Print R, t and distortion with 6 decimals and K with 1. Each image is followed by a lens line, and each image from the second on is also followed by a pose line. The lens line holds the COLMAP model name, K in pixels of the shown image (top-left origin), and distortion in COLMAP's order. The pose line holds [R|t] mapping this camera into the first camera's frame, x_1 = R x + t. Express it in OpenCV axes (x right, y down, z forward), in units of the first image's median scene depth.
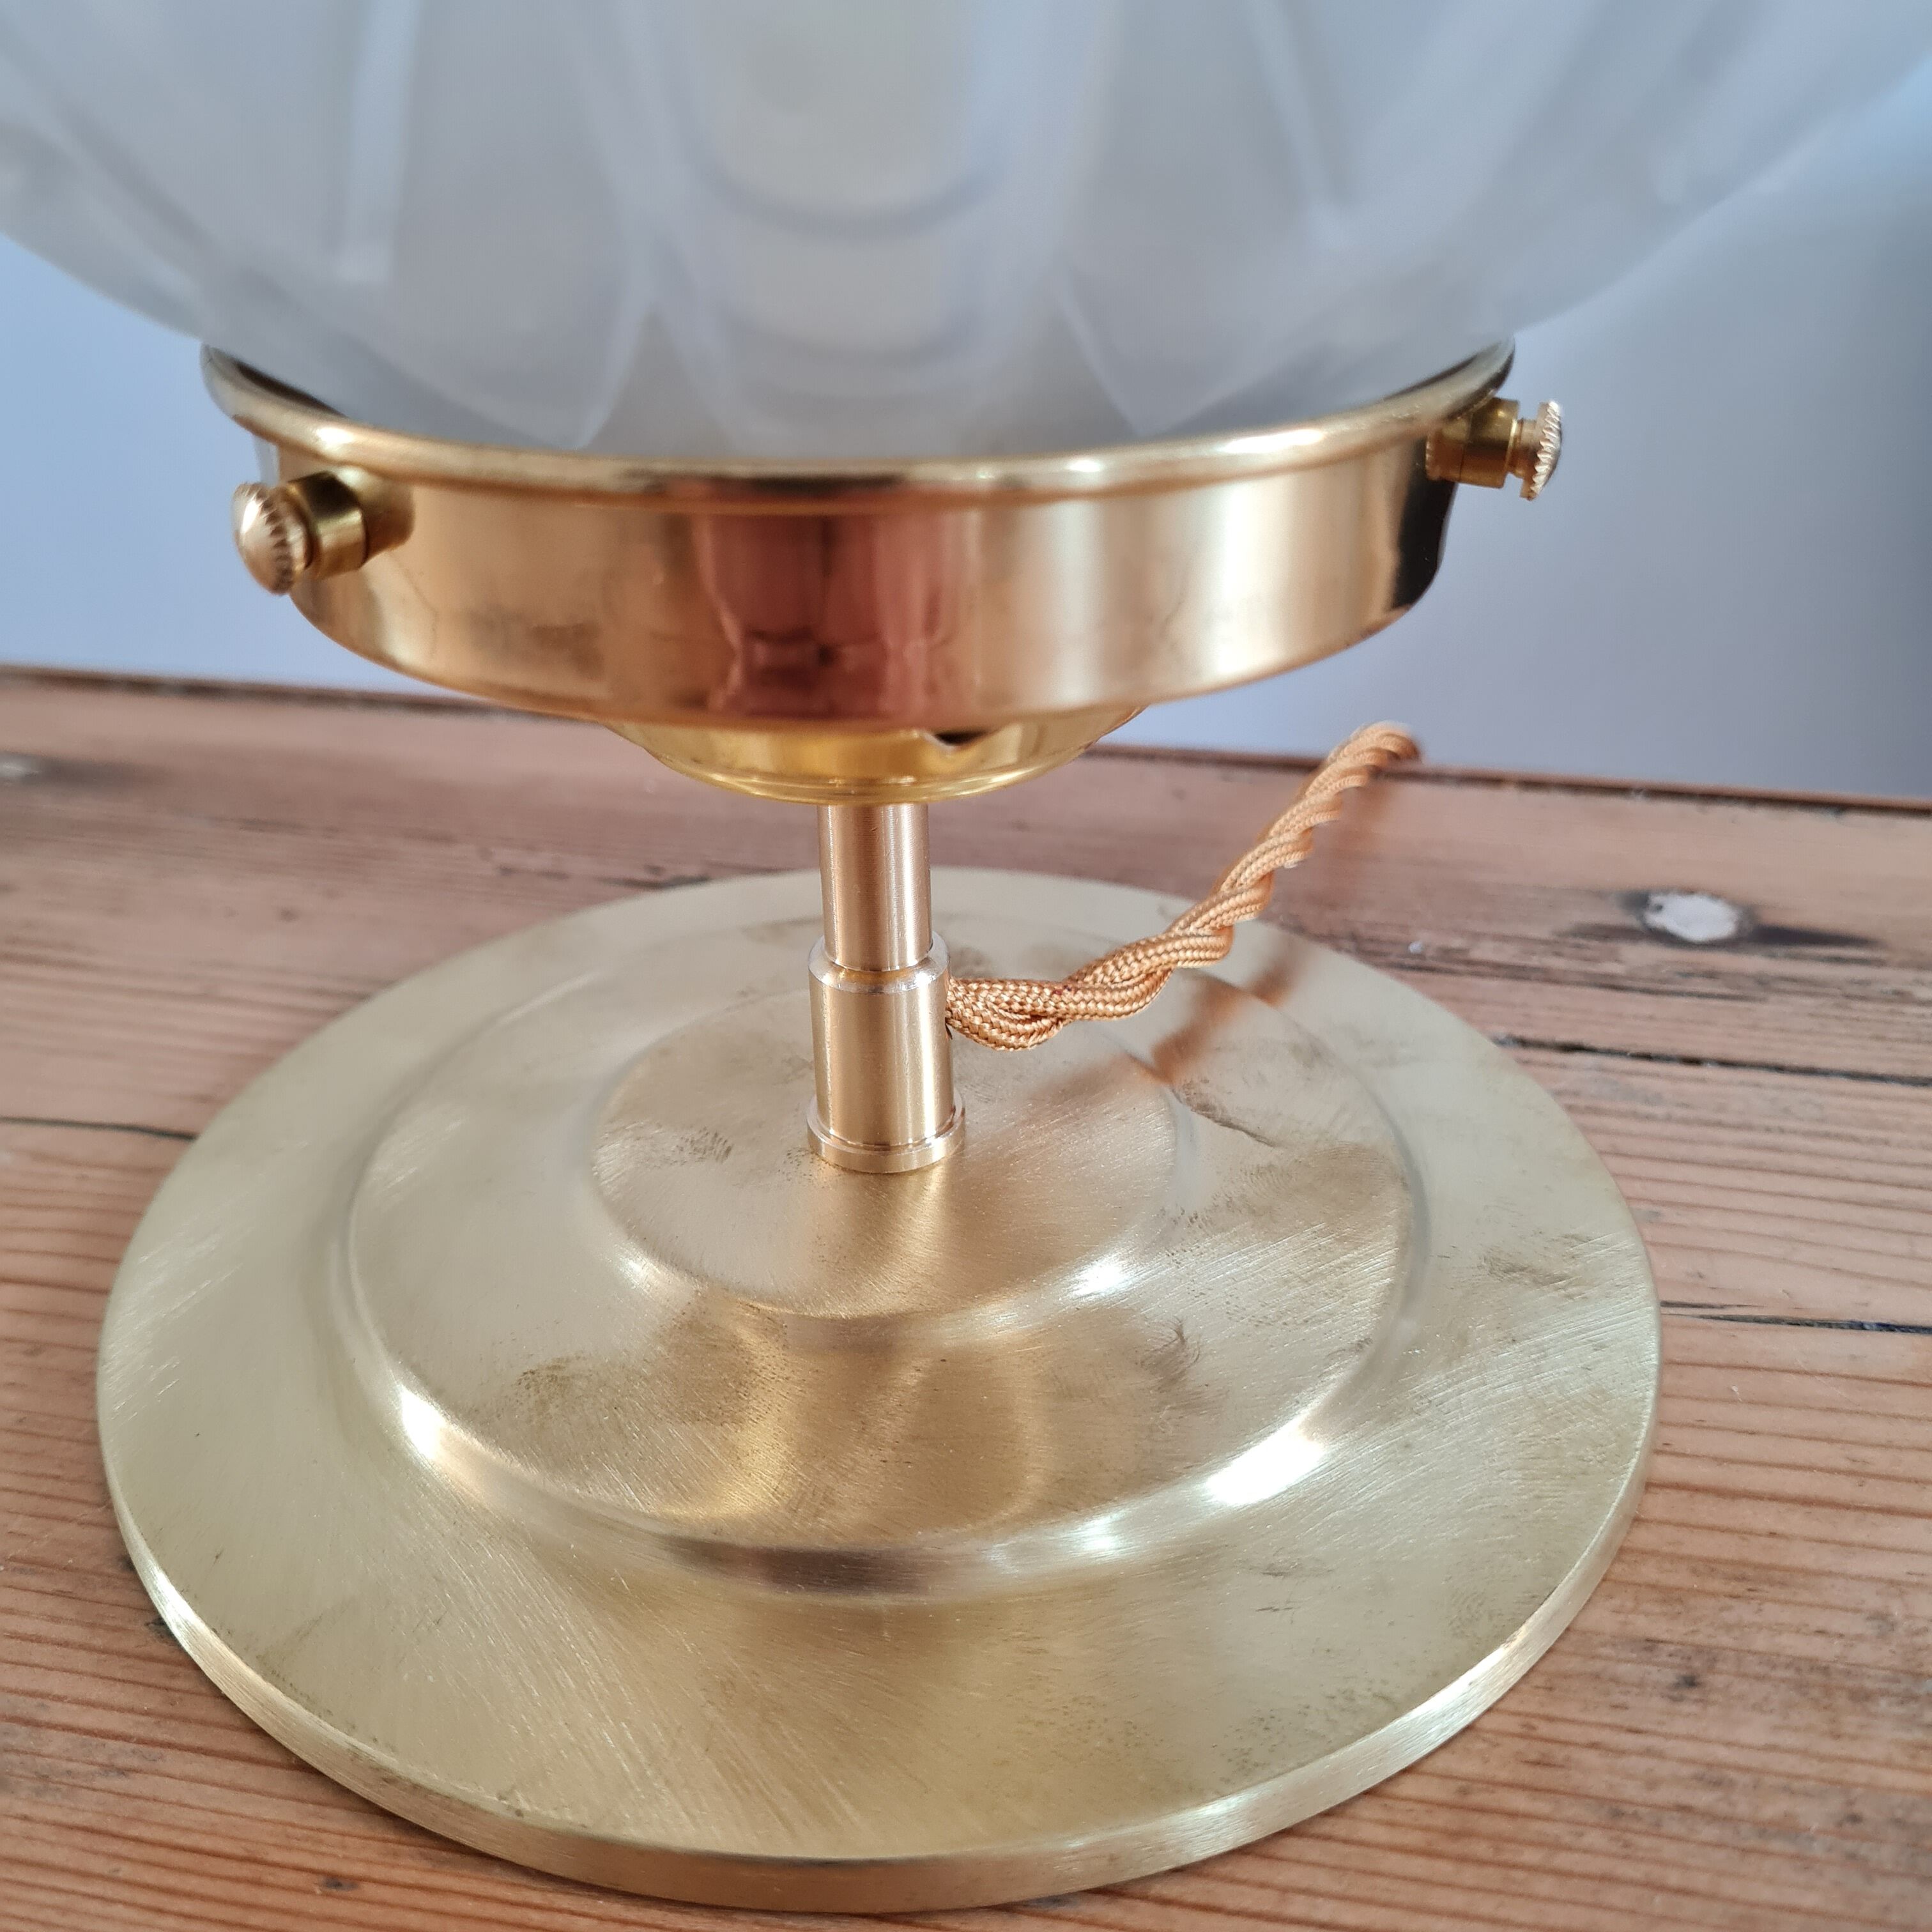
lens RADIAL K [[2008.6, 0, 966.0], [0, 2008.6, 966.0], [0, 0, 1]] dist [-0.010900, 0.008430]
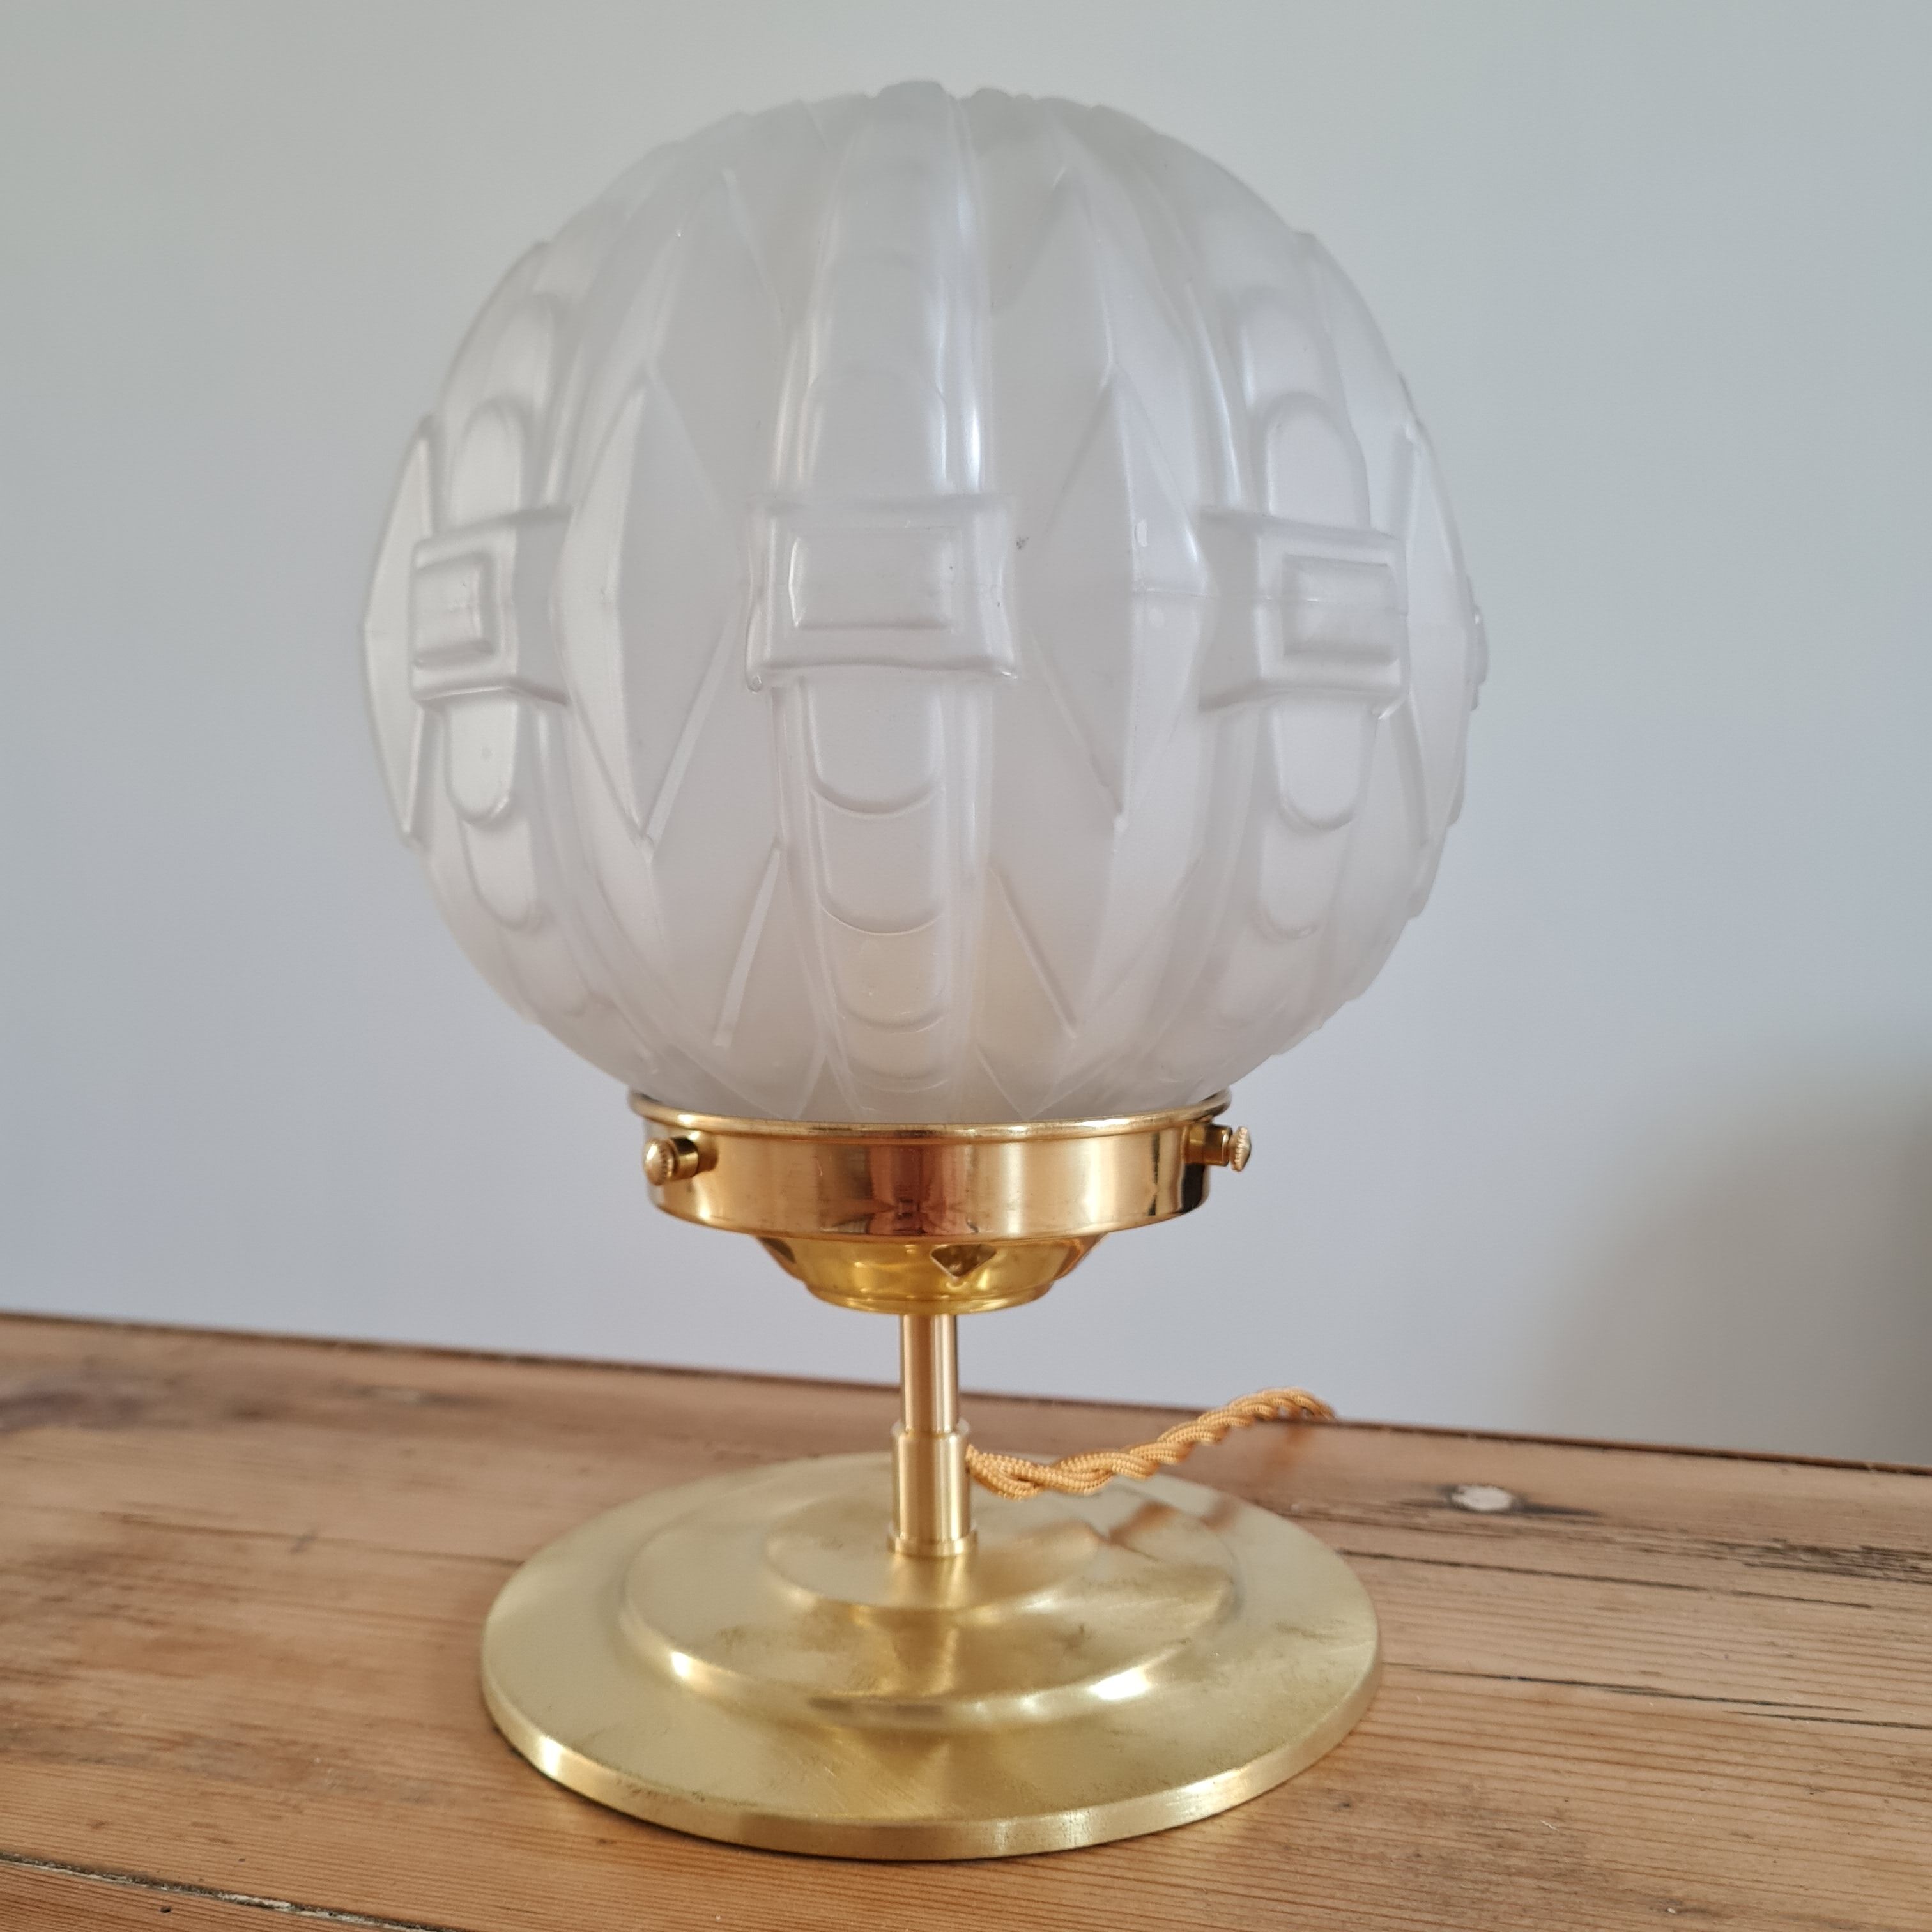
lens RADIAL K [[2008.6, 0, 966.0], [0, 2008.6, 966.0], [0, 0, 1]] dist [-0.010900, 0.008430]
pose [[0.995126, 0.006952, -0.098364, 0.166469], [-0.048285, 0.904098, -0.424588, 0.391454], [0.085980, 0.427268, 0.900028, -0.823676]]
